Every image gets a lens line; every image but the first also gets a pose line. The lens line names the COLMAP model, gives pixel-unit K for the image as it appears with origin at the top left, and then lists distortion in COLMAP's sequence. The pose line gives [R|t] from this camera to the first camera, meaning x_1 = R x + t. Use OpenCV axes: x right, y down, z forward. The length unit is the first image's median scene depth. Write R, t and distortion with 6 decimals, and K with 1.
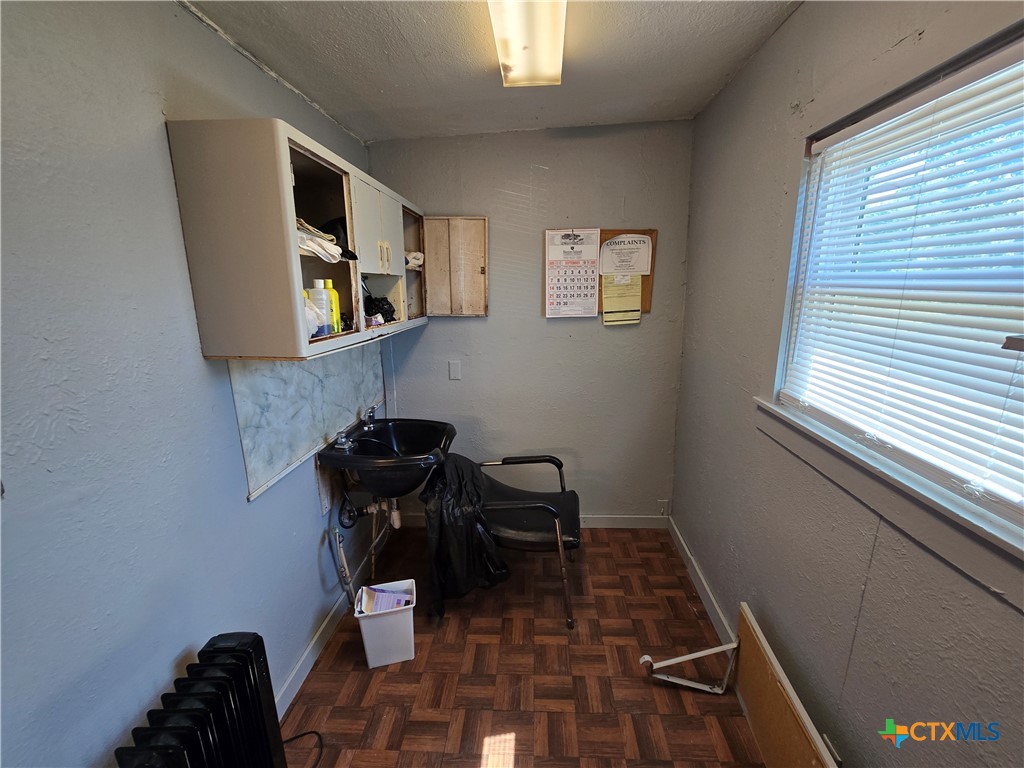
lens RADIAL K [[412.1, 0, 512.0], [0, 412.1, 384.0], [0, 0, 1]] dist [0.000617, 0.000050]
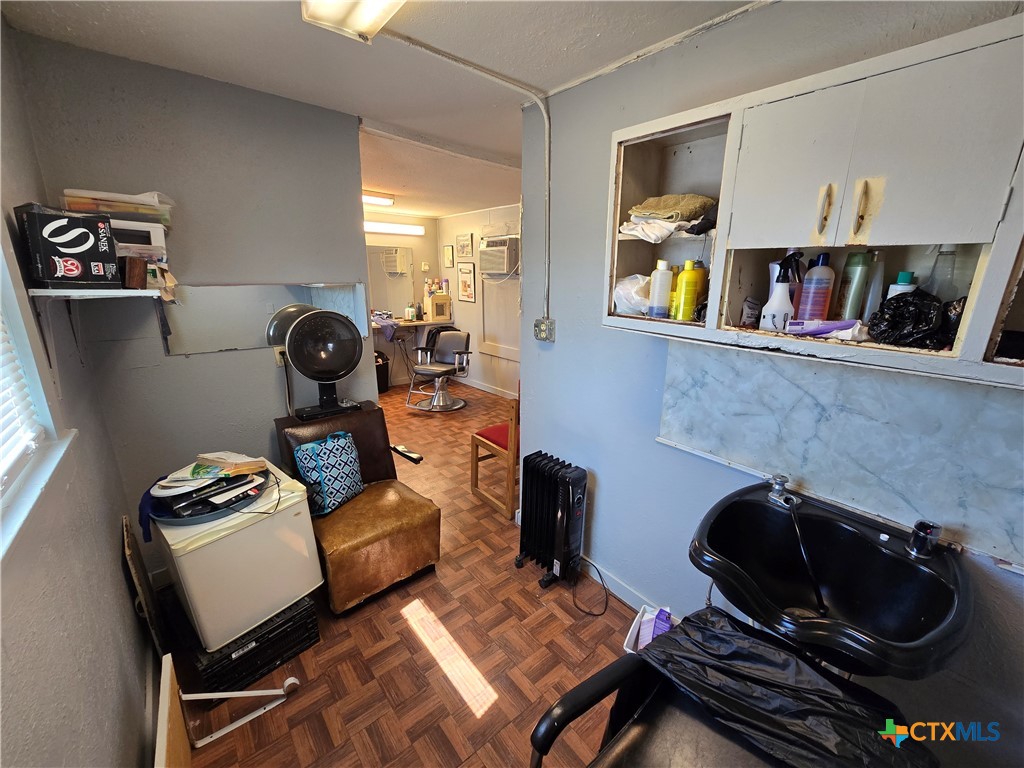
lens RADIAL K [[412.1, 0, 512.0], [0, 412.1, 384.0], [0, 0, 1]] dist [0.000617, 0.000050]
pose [[-0.727330, 0.198354, -0.656998, 0.429627], [-0.153650, 0.885956, 0.437577, -0.317669], [0.668867, 0.419211, -0.613906, 1.281962]]
